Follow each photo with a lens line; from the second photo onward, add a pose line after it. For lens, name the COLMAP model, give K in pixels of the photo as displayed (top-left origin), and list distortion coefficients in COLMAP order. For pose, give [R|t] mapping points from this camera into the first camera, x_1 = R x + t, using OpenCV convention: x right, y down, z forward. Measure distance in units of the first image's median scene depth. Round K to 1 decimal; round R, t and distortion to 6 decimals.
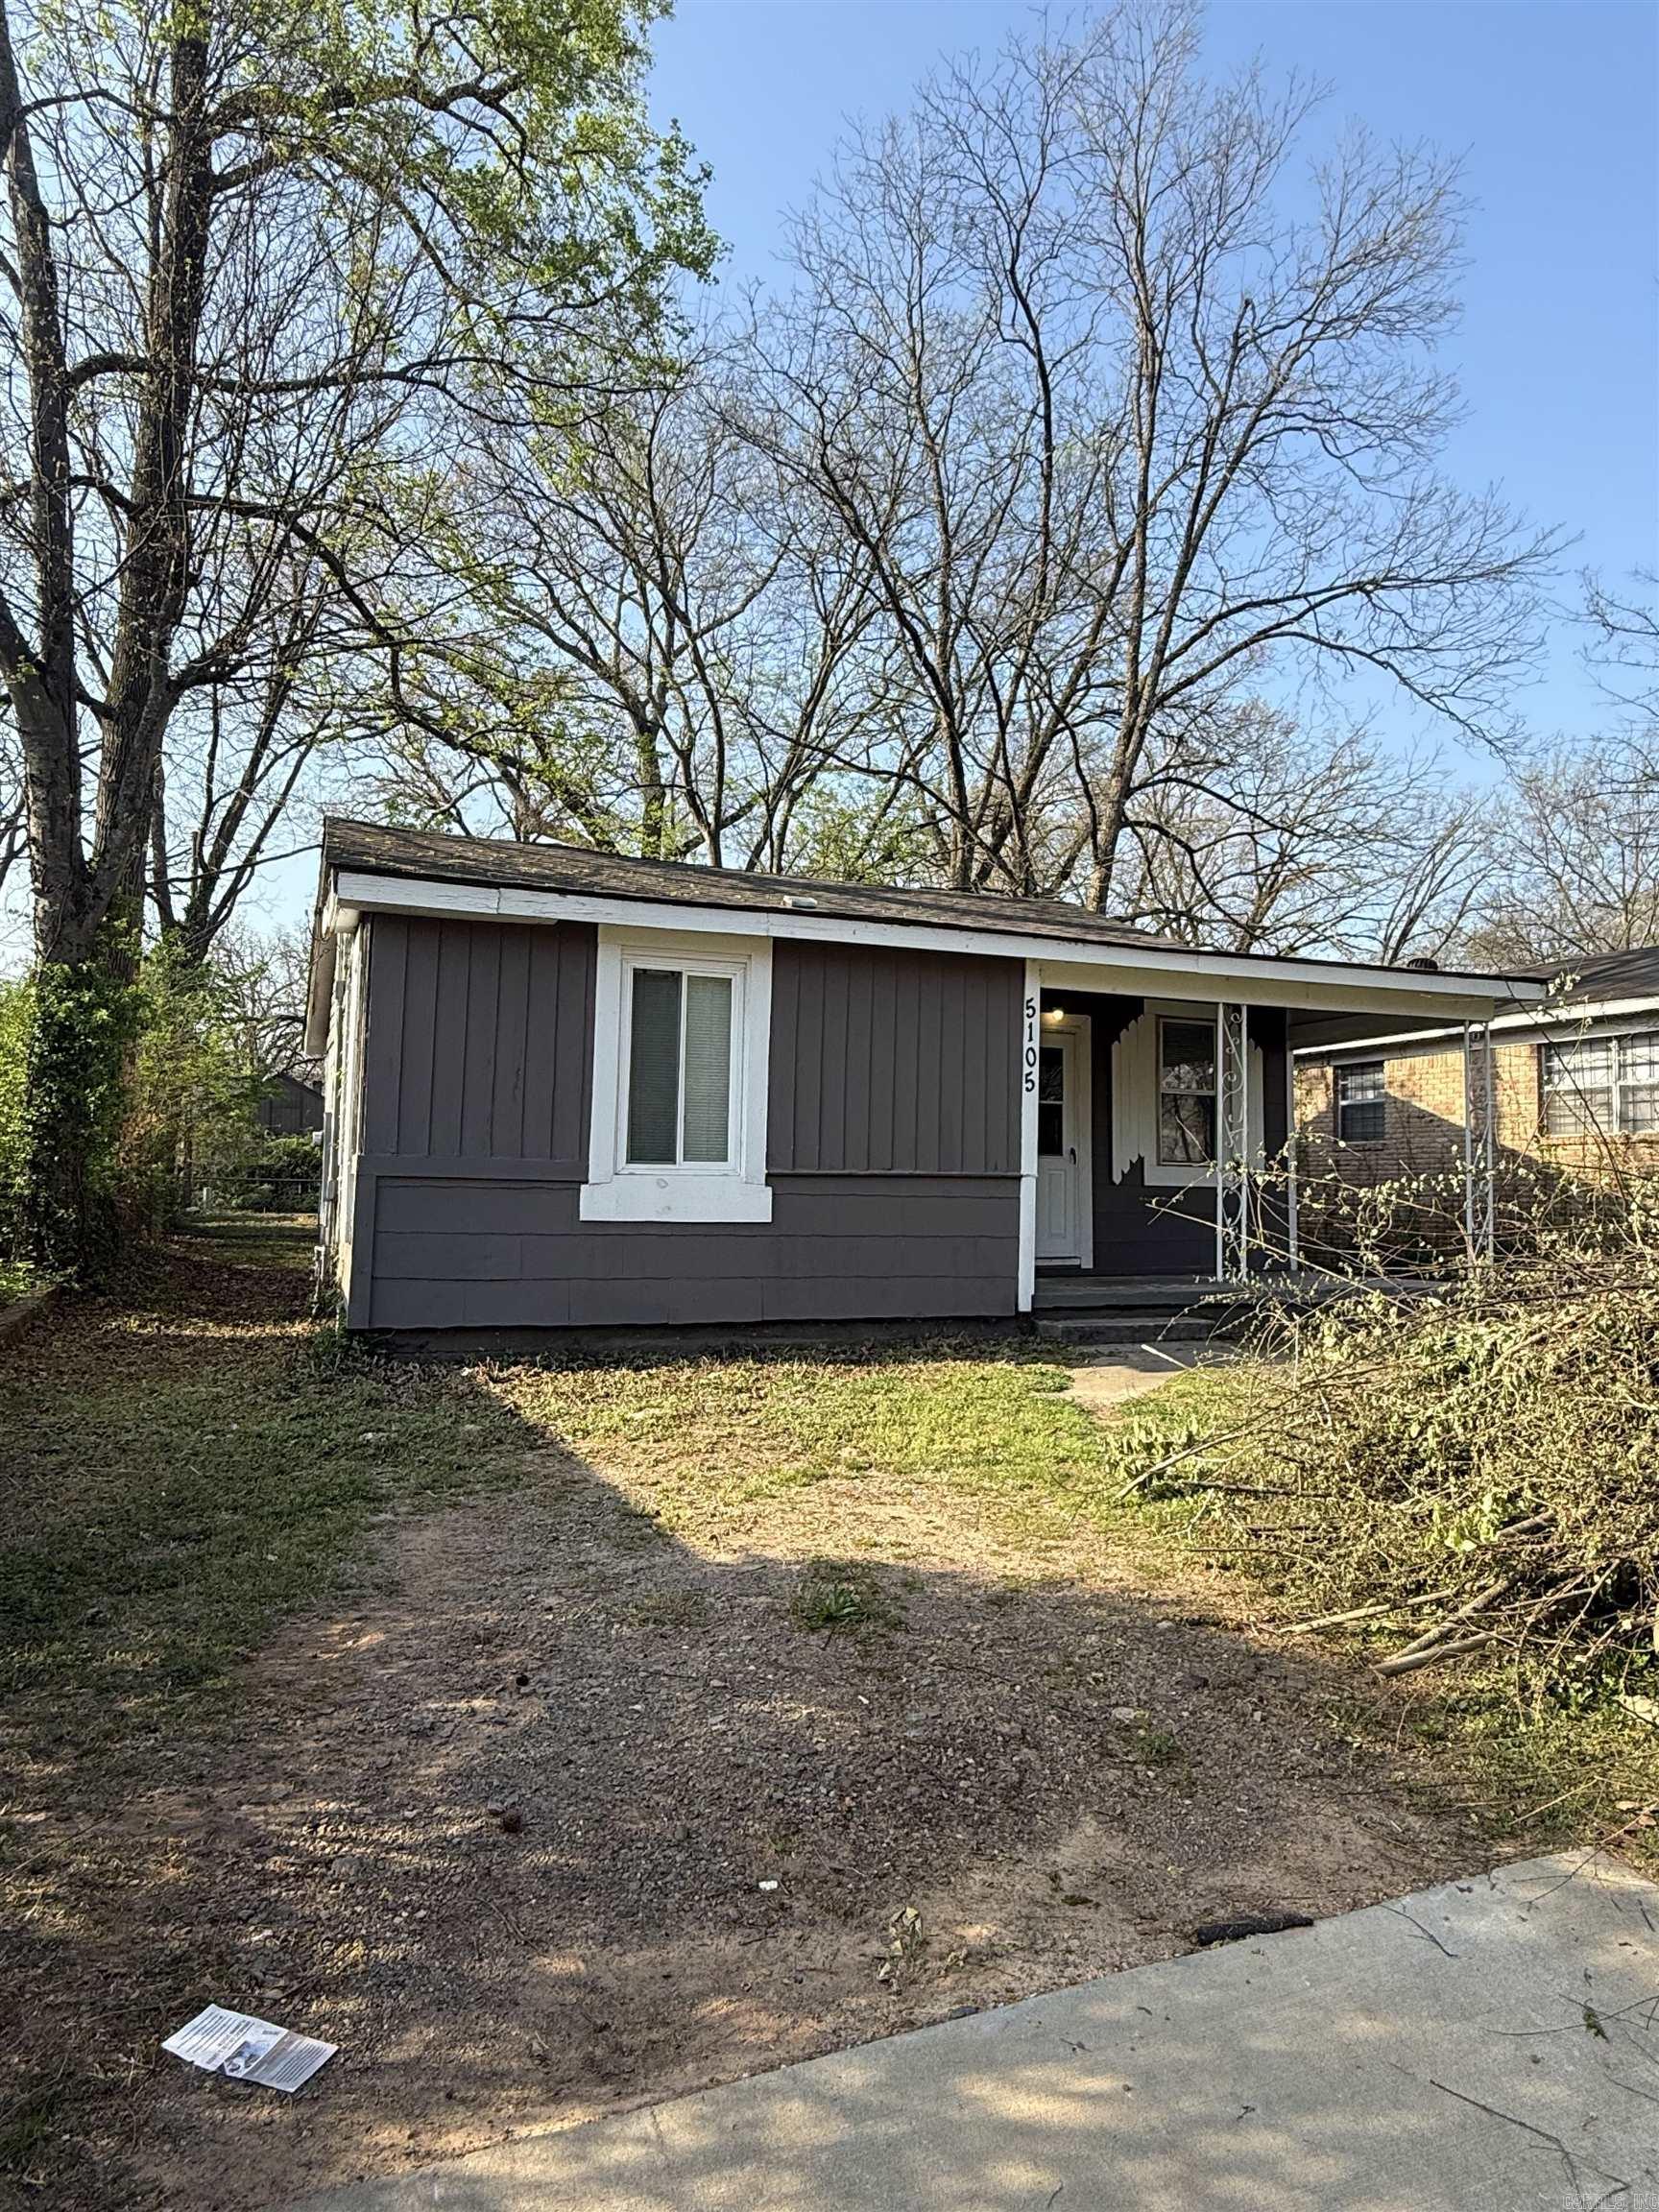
lens RADIAL K [[1365.4, 0, 830.9], [0, 1365.4, 1098.0], [0, 0, 1]] dist [0.004826, -0.001070]
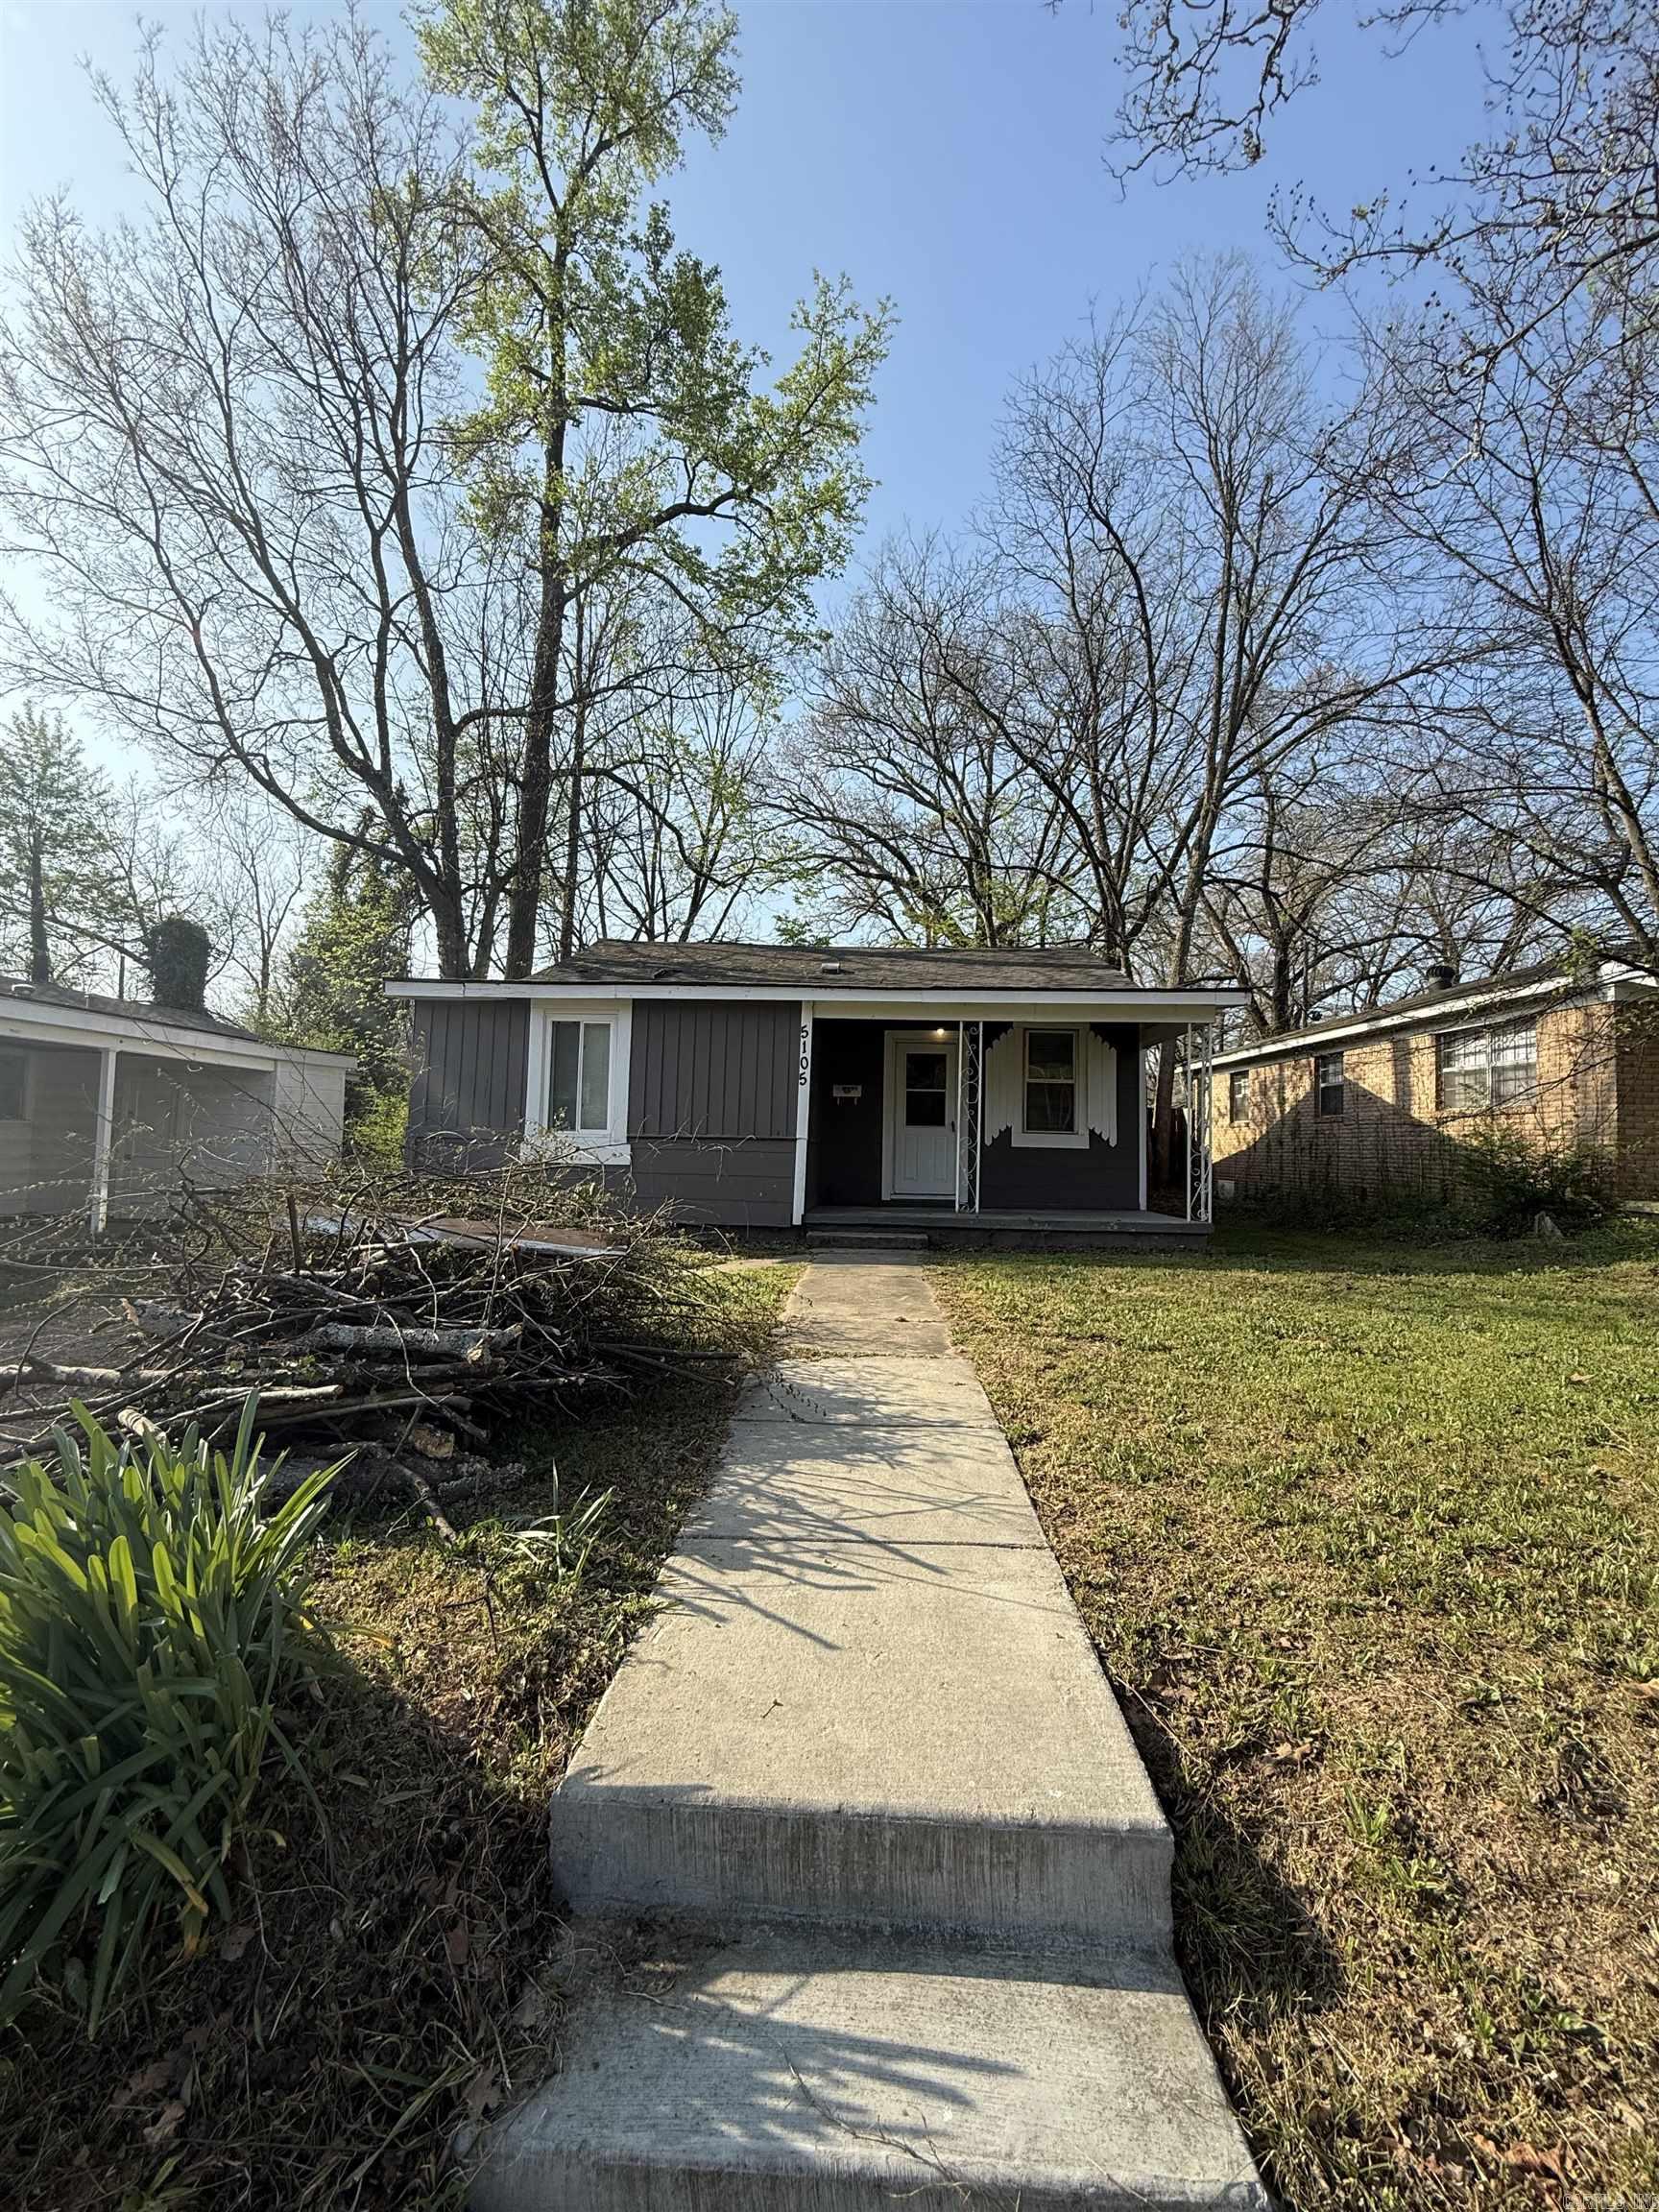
lens RADIAL K [[889.7, 0, 831.0], [0, 889.7, 1108.1], [0, 0, 1]] dist [-0.000253, 0.000070]
pose [[0.902403, -0.009175, -0.430794, 0.395424], [0.018229, 0.999691, 0.016894, 0.003001], [0.430506, -0.023098, 0.902292, 0.057079]]
